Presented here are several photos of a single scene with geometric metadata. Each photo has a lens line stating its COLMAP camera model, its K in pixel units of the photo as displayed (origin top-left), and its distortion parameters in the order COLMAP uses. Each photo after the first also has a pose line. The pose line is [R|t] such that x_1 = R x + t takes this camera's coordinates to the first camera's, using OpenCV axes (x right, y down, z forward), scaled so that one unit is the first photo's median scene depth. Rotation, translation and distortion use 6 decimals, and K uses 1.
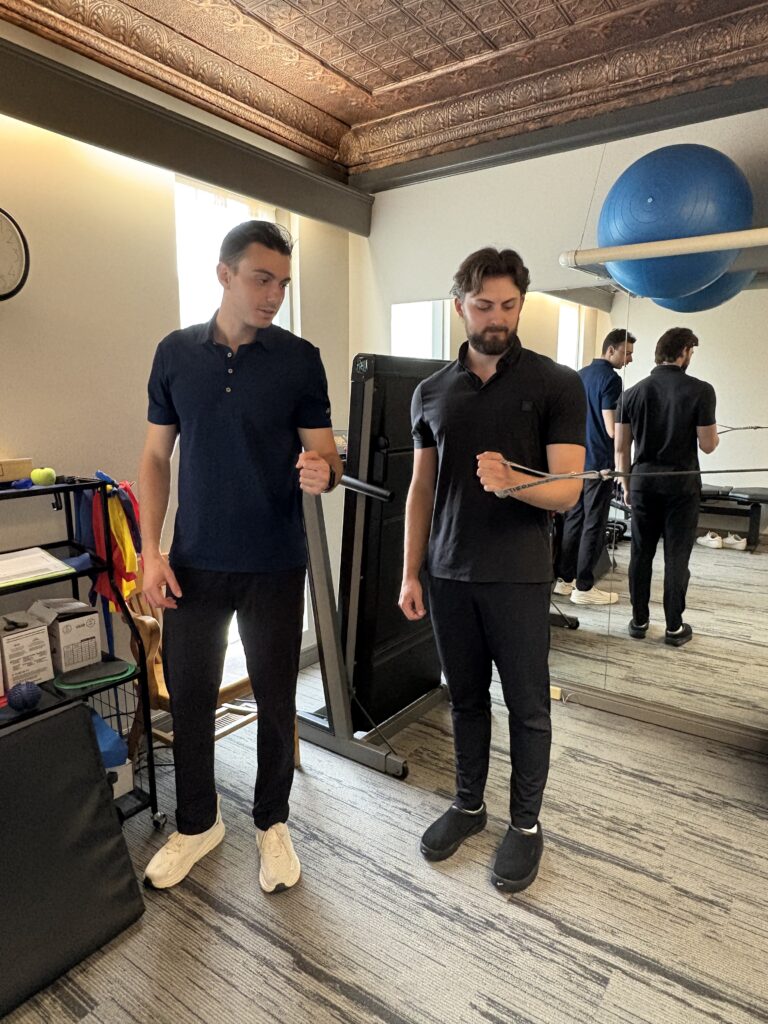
lens RADIAL K [[664.6, 0, 386.7], [0, 664.6, 508.9], [0, 0, 1]] dist [-0.001623, 0.000554]
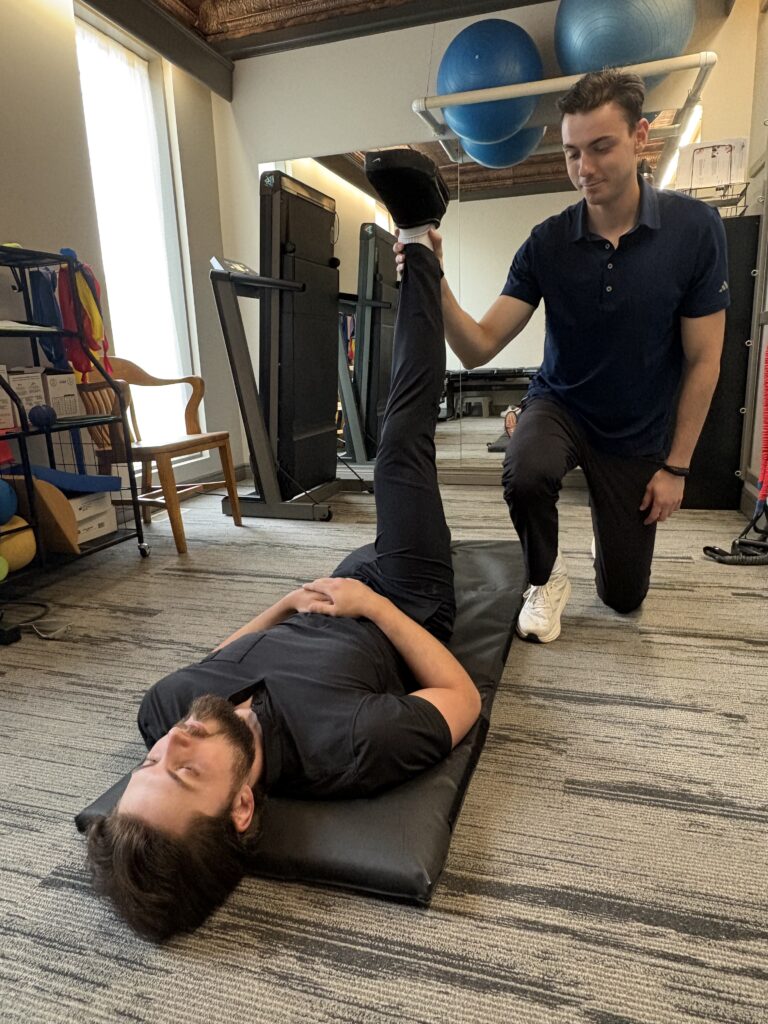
lens RADIAL K [[664.6, 0, 392.9], [0, 664.6, 509.2], [0, 0, 1]] dist [-0.001623, 0.000554]
pose [[0.950921, -0.101003, 0.292485, -0.221318], [0.085024, 0.994132, 0.066870, 0.299957], [-0.297523, -0.038719, 0.953929, -0.242266]]
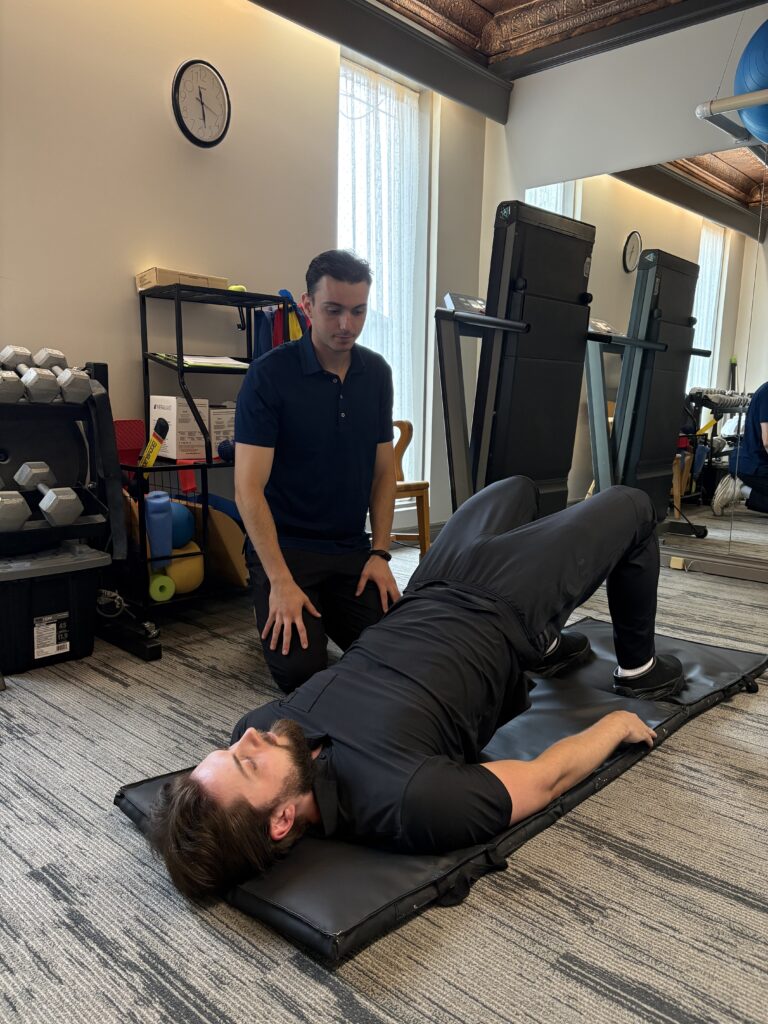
lens RADIAL K [[778.8, 0, 383.4], [0, 778.8, 521.1], [0, 0, 1]] dist [0.057252, -0.070951]
pose [[0.991089, 0.037580, -0.127791, -0.048232], [-0.039163, 0.999184, -0.009896, 0.296861], [0.127315, 0.014812, 0.991752, -0.293307]]
